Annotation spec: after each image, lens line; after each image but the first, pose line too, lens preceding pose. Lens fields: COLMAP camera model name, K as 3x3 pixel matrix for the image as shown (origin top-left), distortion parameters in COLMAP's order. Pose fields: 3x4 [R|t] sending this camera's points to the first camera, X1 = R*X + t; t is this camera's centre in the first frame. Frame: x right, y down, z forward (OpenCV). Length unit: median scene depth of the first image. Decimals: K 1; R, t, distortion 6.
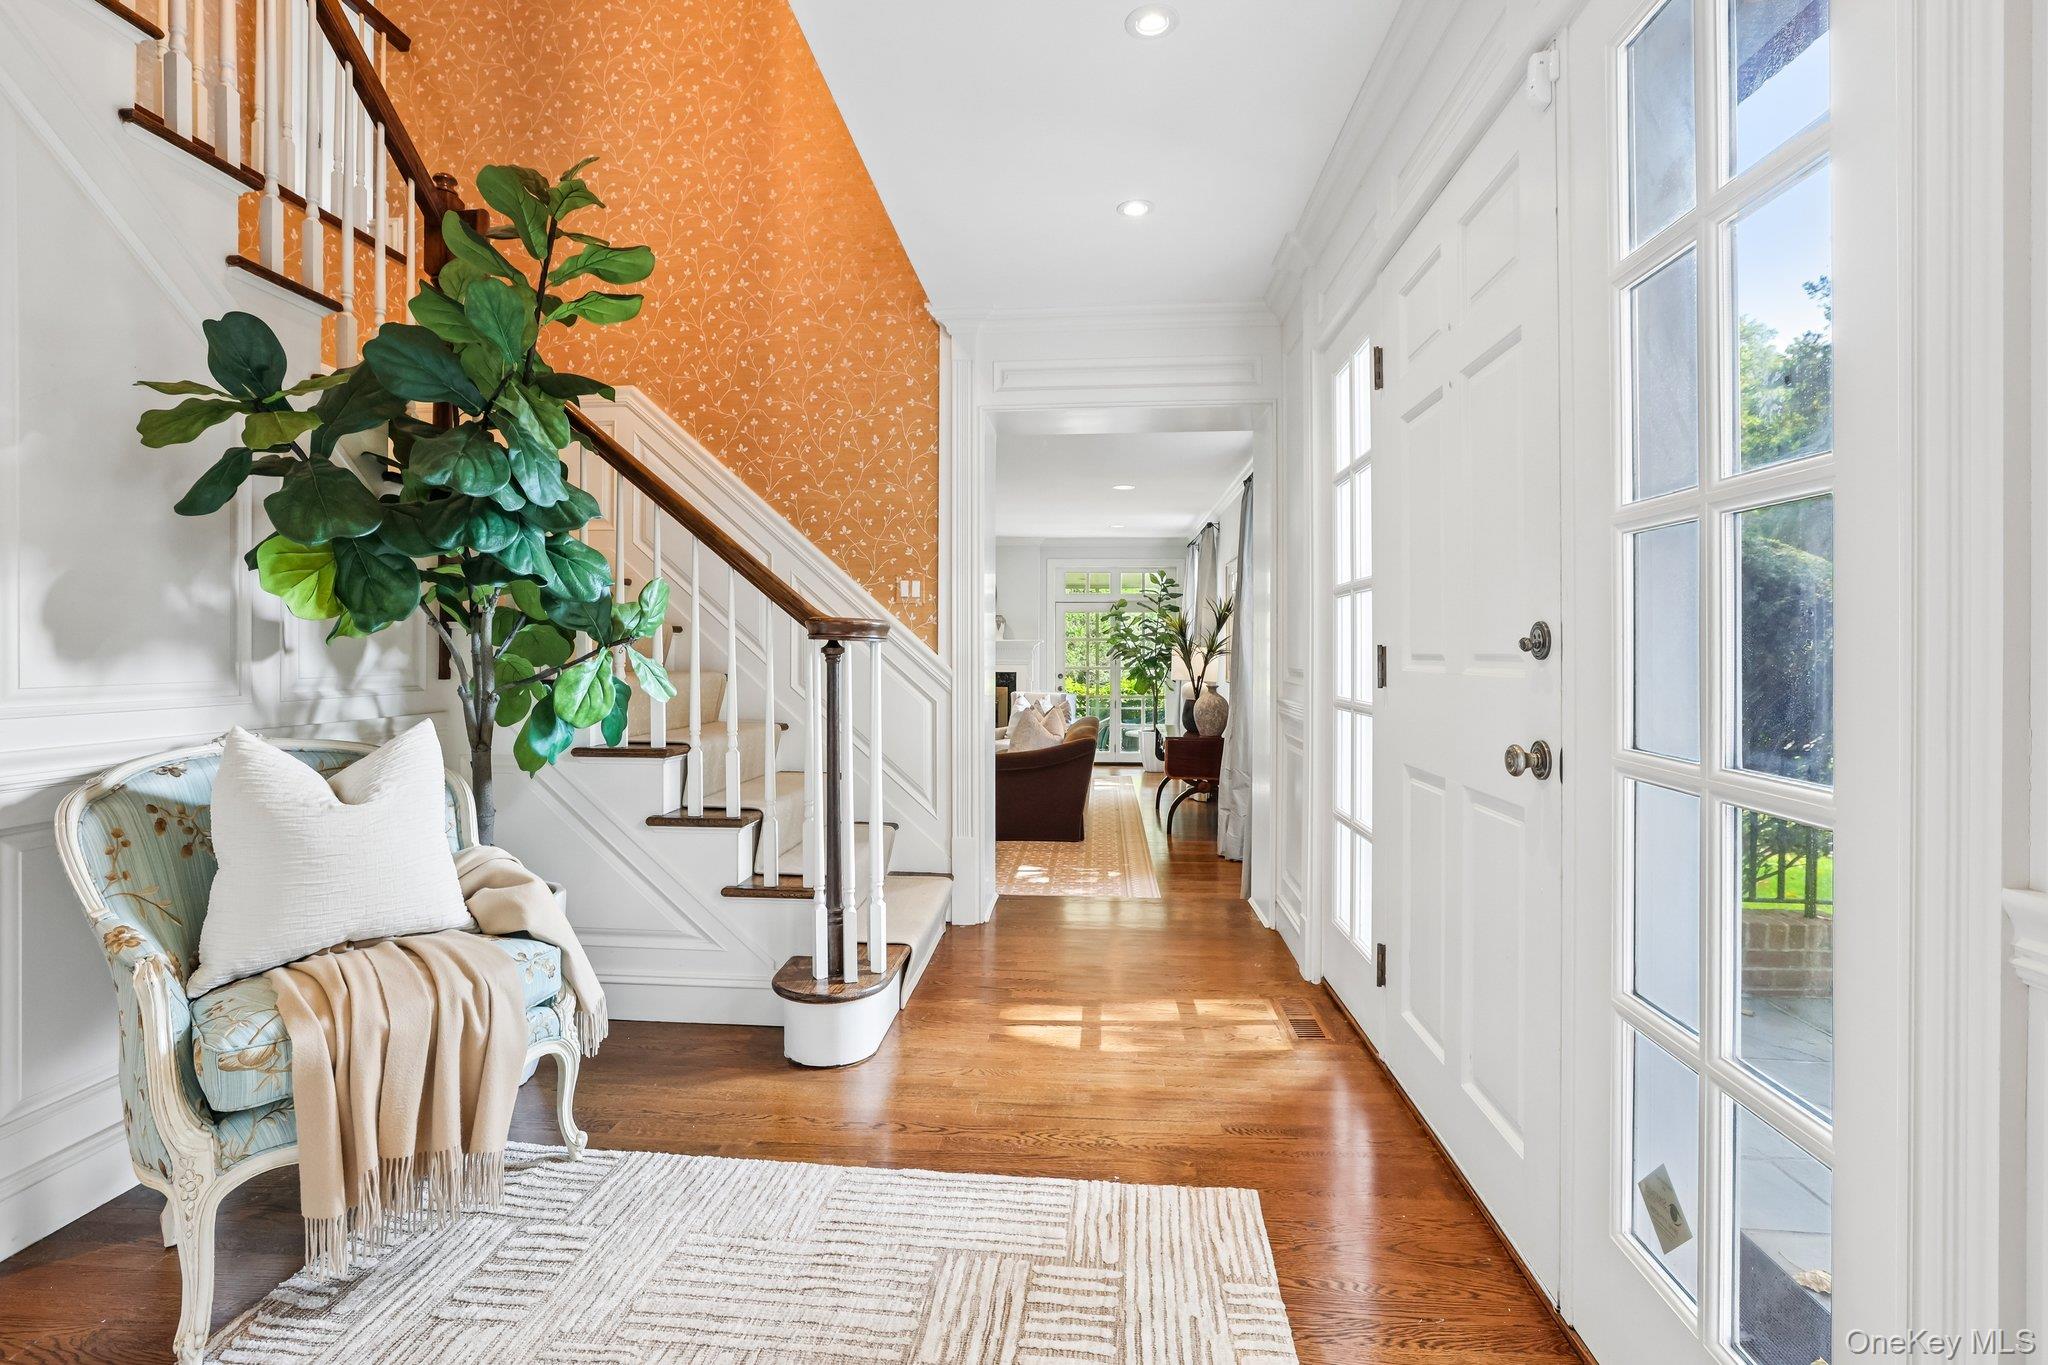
lens RADIAL K [[944.2, 0, 1012.4], [0, 944.2, 646.9], [0, 0, 1]] dist [-0.019202, 0.001728]
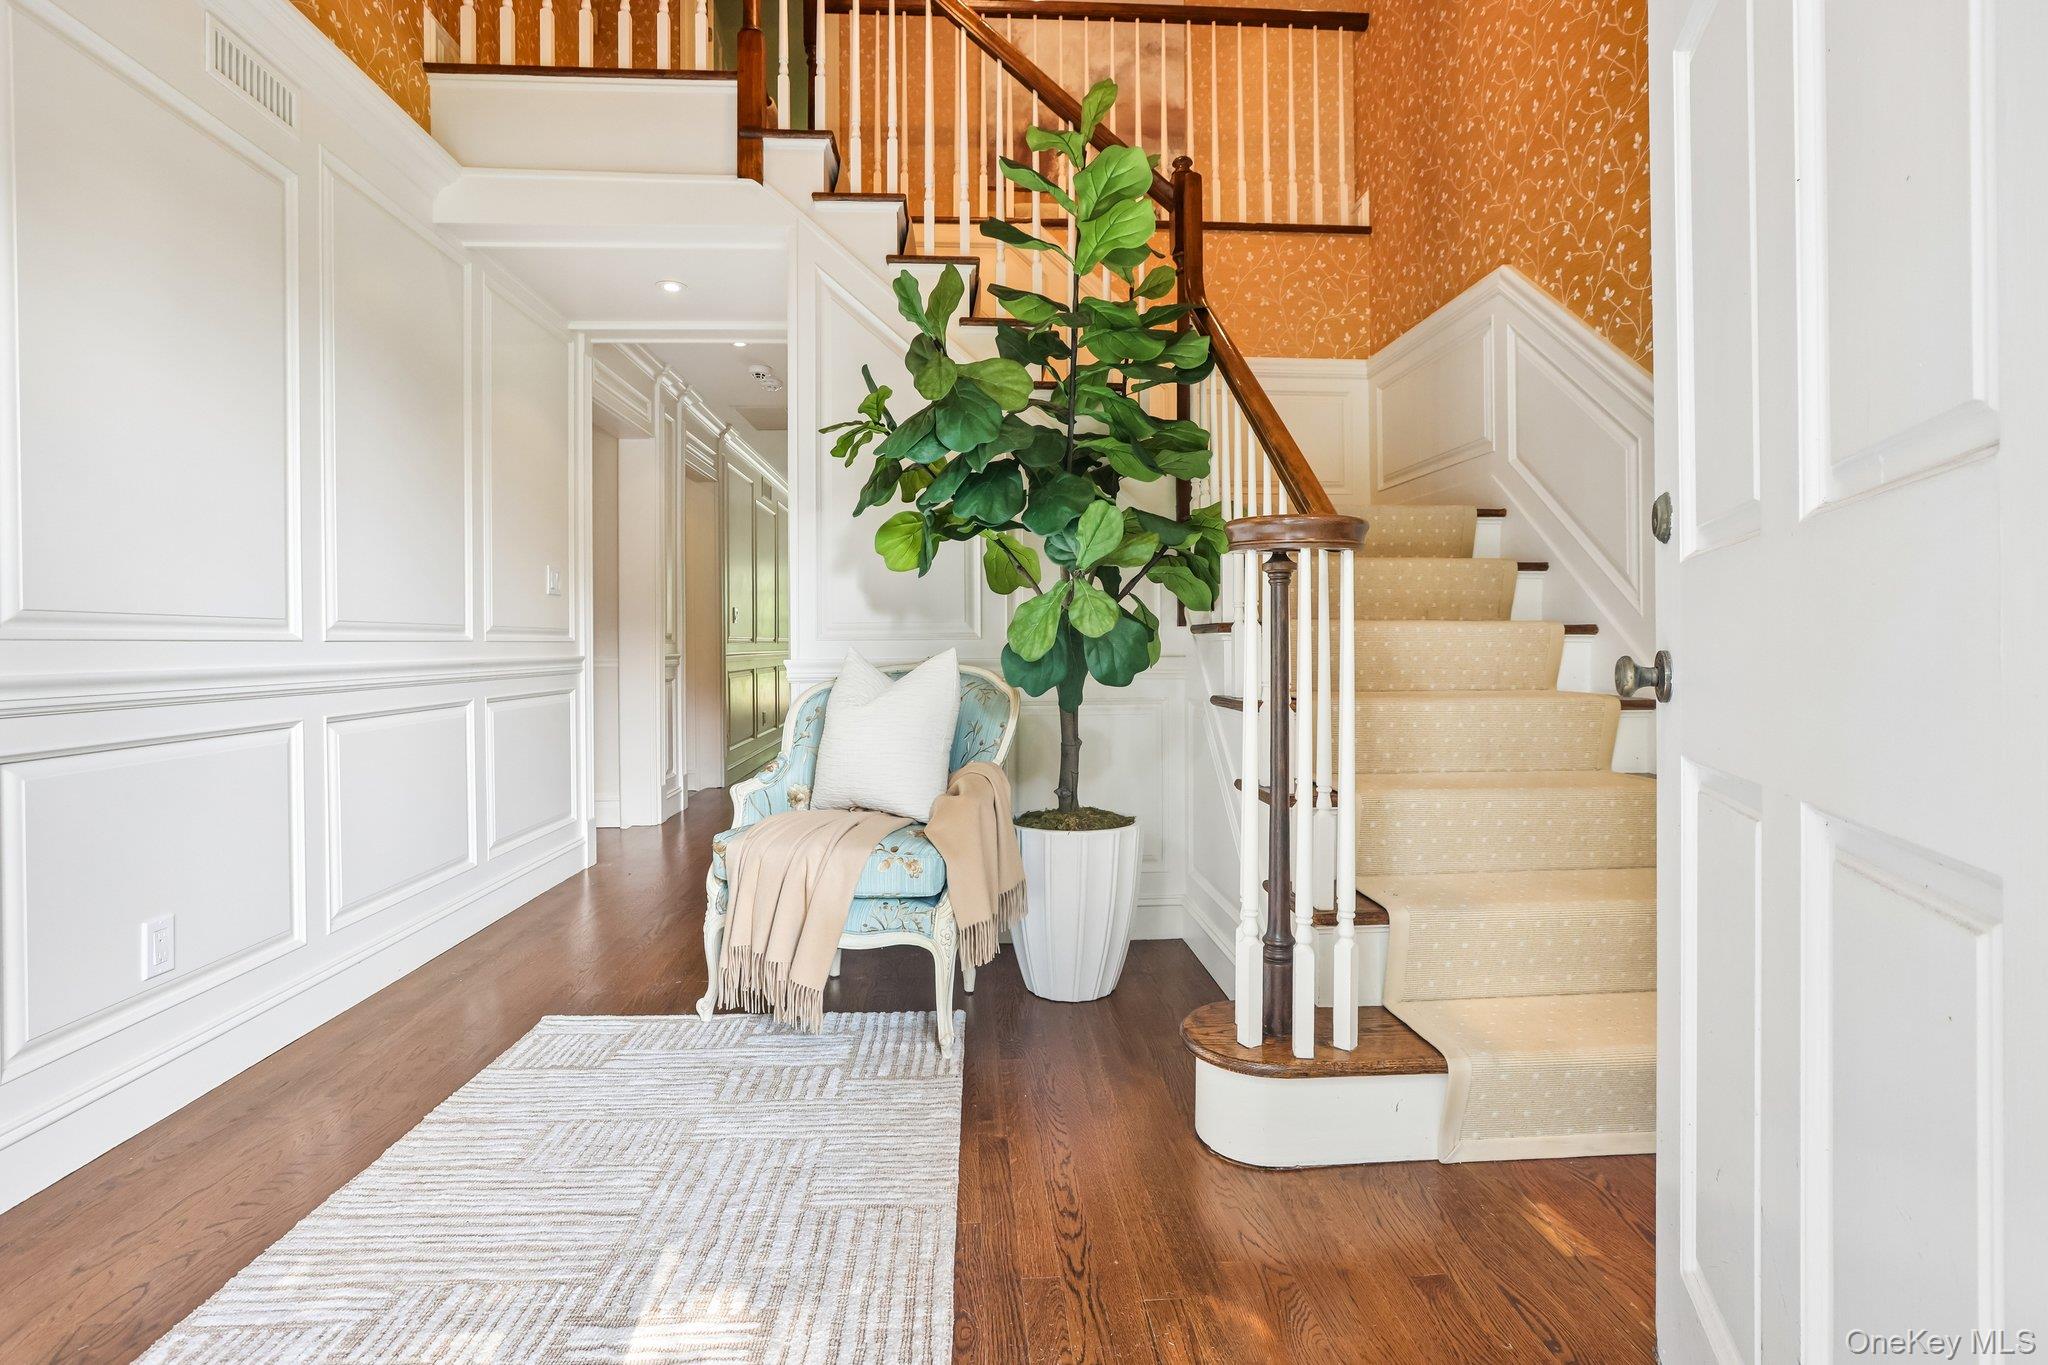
lens RADIAL K [[944.2, 0, 1016.0], [0, 944.2, 644.0], [0, 0, 1]] dist [-0.019202, 0.001728]
pose [[0.139201, -0.004548, -0.990254, 0.316152], [0.001232, 0.999989, -0.004419, 0.042831], [0.990263, -0.000604, 0.139206, 0.485815]]
